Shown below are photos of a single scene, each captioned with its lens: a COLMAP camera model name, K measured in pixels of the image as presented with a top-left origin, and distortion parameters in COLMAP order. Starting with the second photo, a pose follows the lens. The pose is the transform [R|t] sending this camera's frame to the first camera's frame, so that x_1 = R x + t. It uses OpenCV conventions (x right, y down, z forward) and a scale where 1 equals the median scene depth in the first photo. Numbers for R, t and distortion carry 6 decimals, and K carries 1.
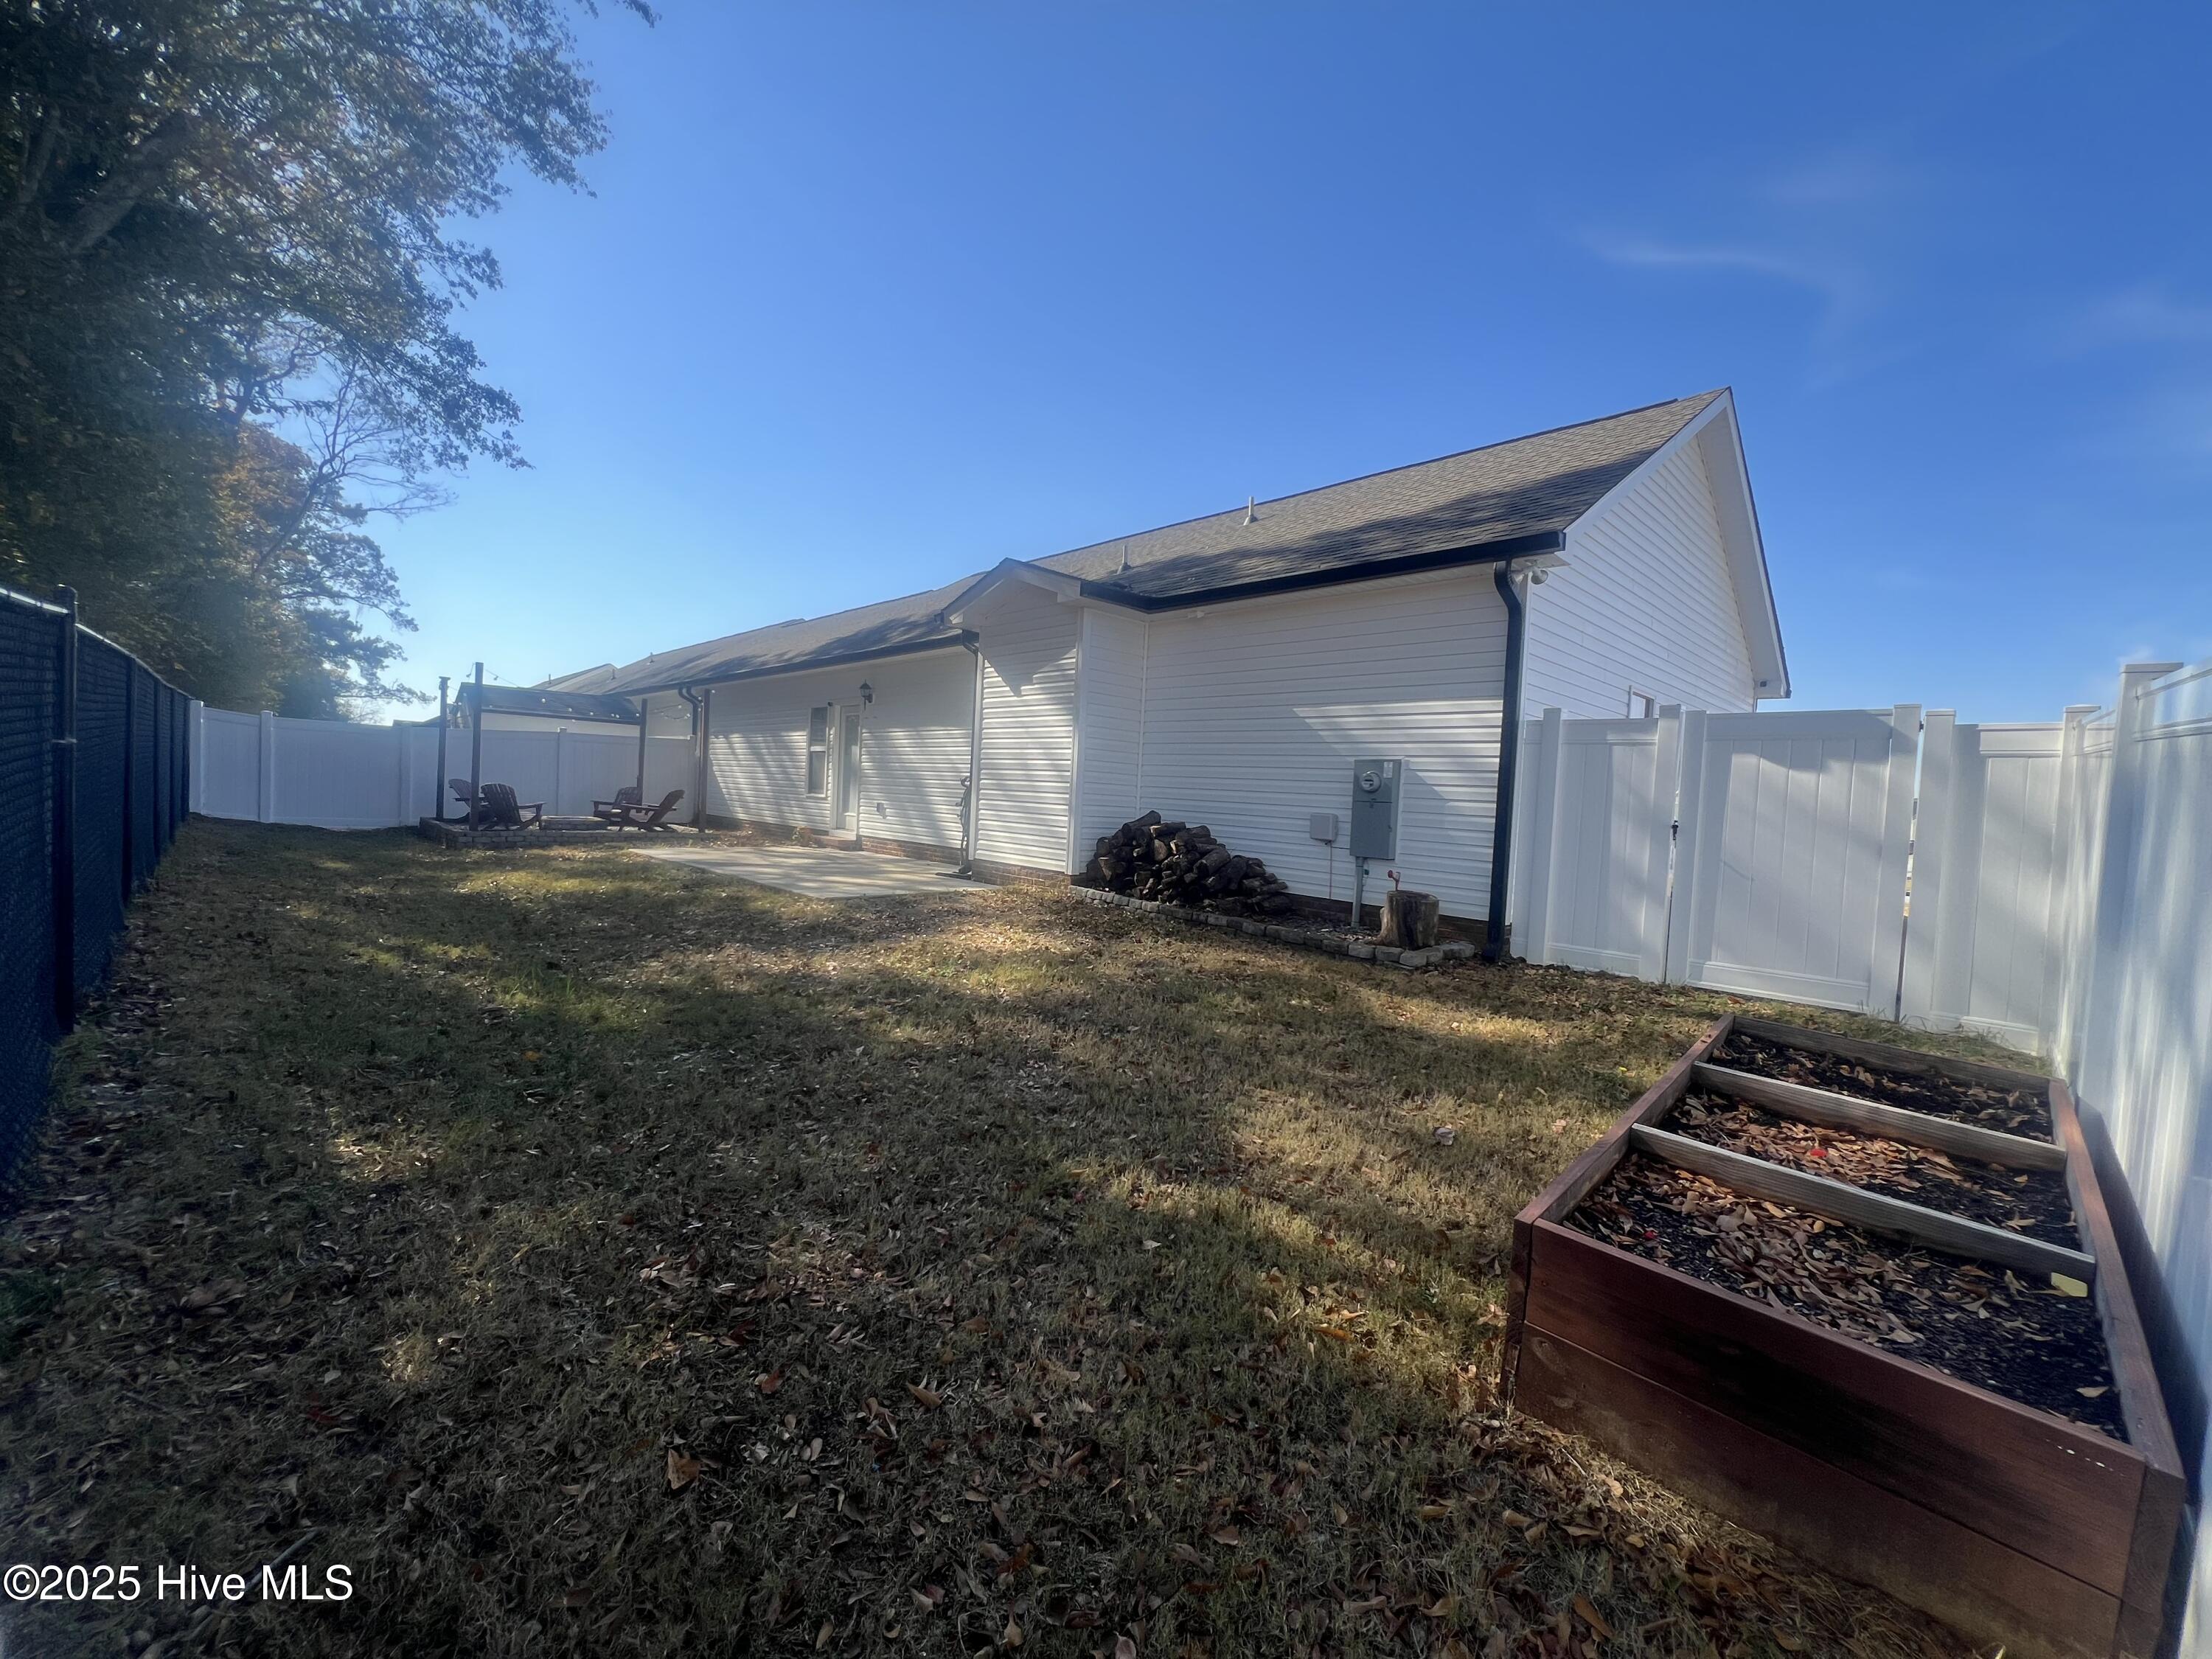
lens RADIAL K [[885.3, 0, 1106.0], [0, 885.3, 829.5], [0, 0, 1]] dist [-0.002555, -0.000424]
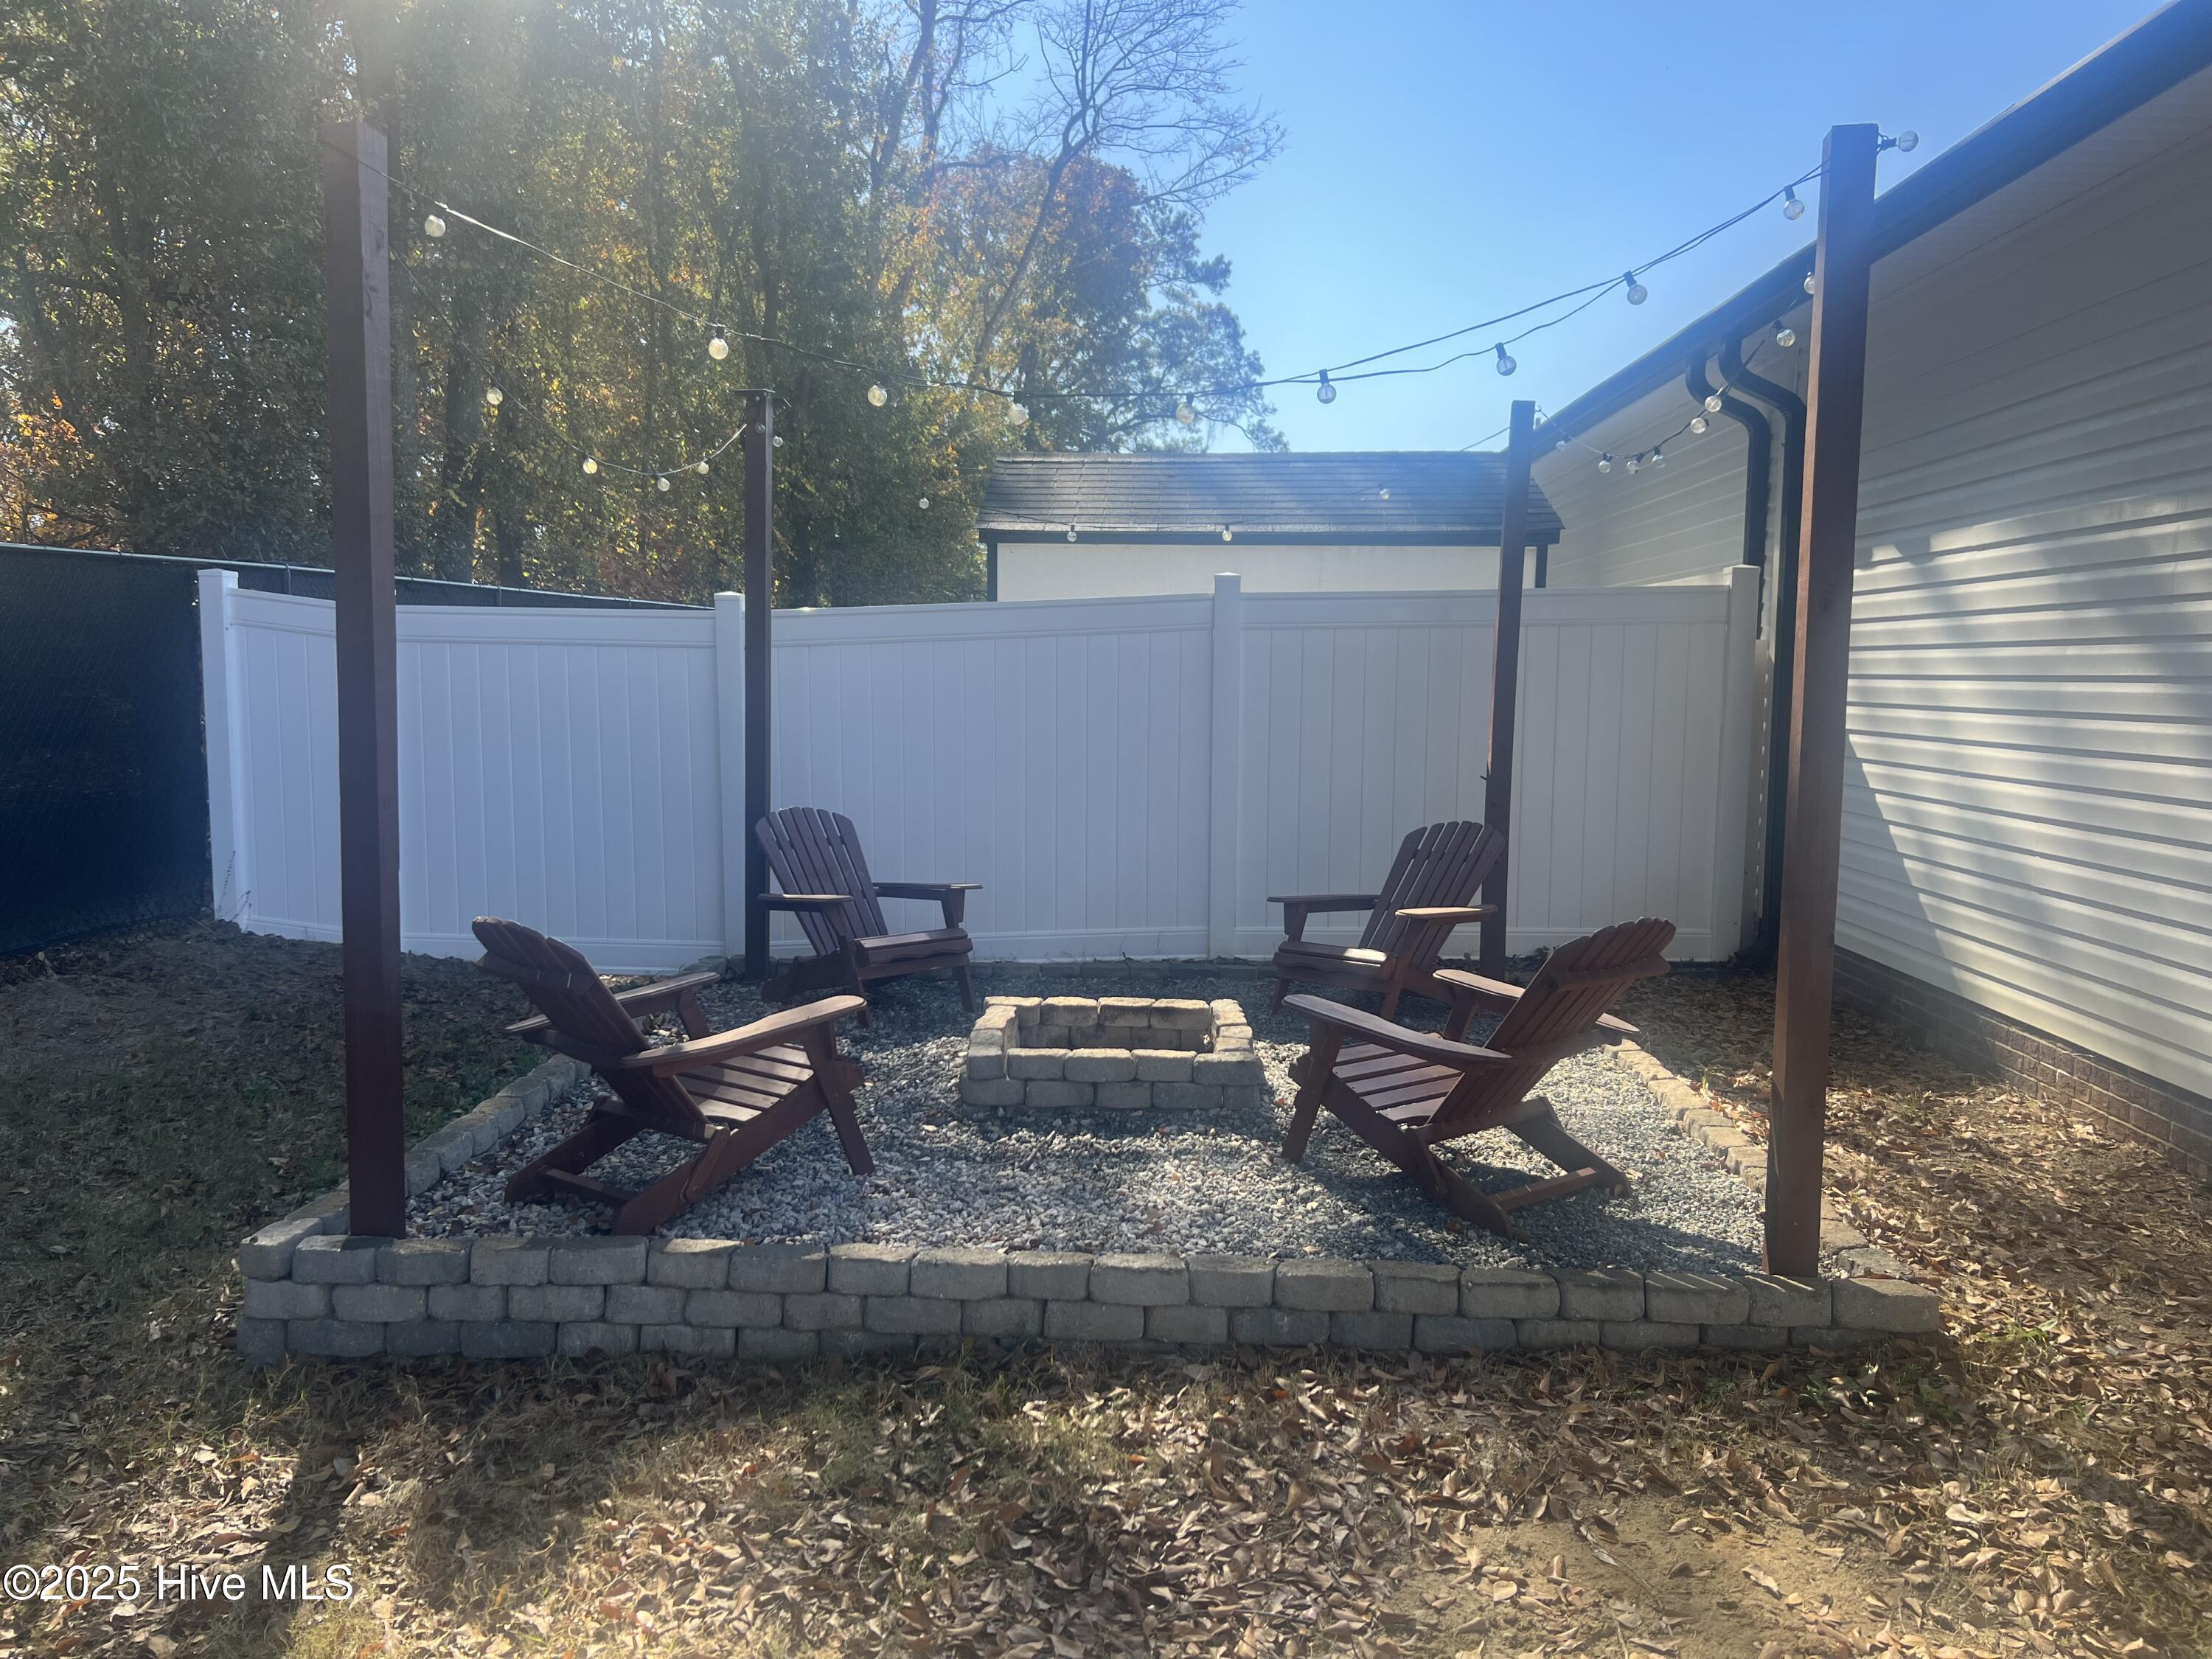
lens RADIAL K [[1673.1, 0, 1106.0], [0, 1673.1, 829.5], [0, 0, 1]] dist [0.020475, -0.006085]
pose [[0.690931, 0.022751, -0.722563, -0.384652], [-0.002958, 0.999585, 0.028645, -0.073862], [0.722915, -0.017655, 0.690712, 0.837863]]
